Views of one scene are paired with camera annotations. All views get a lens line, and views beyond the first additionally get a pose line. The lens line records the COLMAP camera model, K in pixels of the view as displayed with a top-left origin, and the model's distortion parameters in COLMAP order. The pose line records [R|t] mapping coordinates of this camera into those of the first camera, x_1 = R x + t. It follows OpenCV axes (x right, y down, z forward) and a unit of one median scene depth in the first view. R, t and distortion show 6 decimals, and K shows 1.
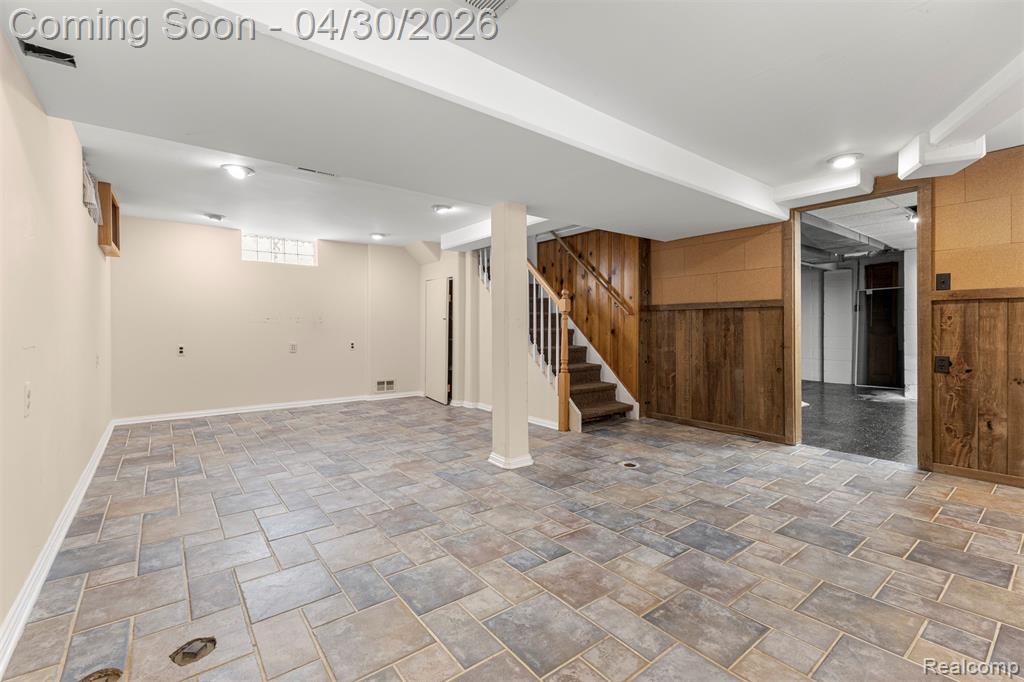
lens RADIAL K [[446.6, 0, 511.5], [0, 446.6, 333.6], [0, 0, 1]] dist [0.008478, -0.001745]
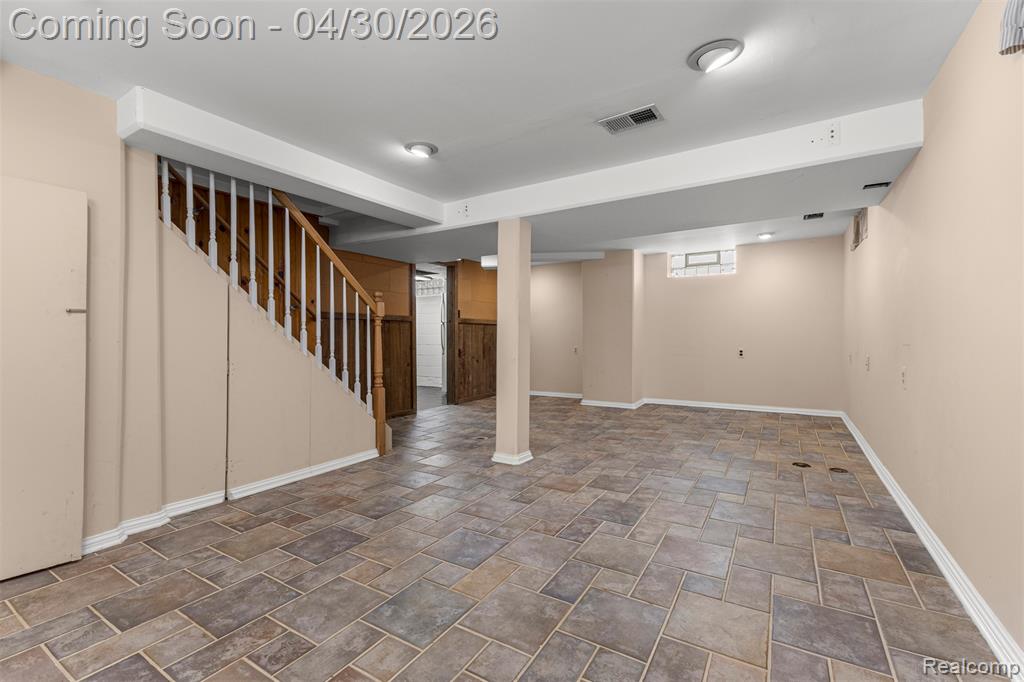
lens RADIAL K [[446.6, 0, 511.5], [0, 446.6, 337.5], [0, 0, 1]] dist [0.008478, -0.001745]
pose [[-0.352330, -0.001168, 0.935875, -1.204440], [0.019161, 0.999781, 0.008461, -0.017868], [-0.935680, 0.020913, -0.352230, 1.645561]]
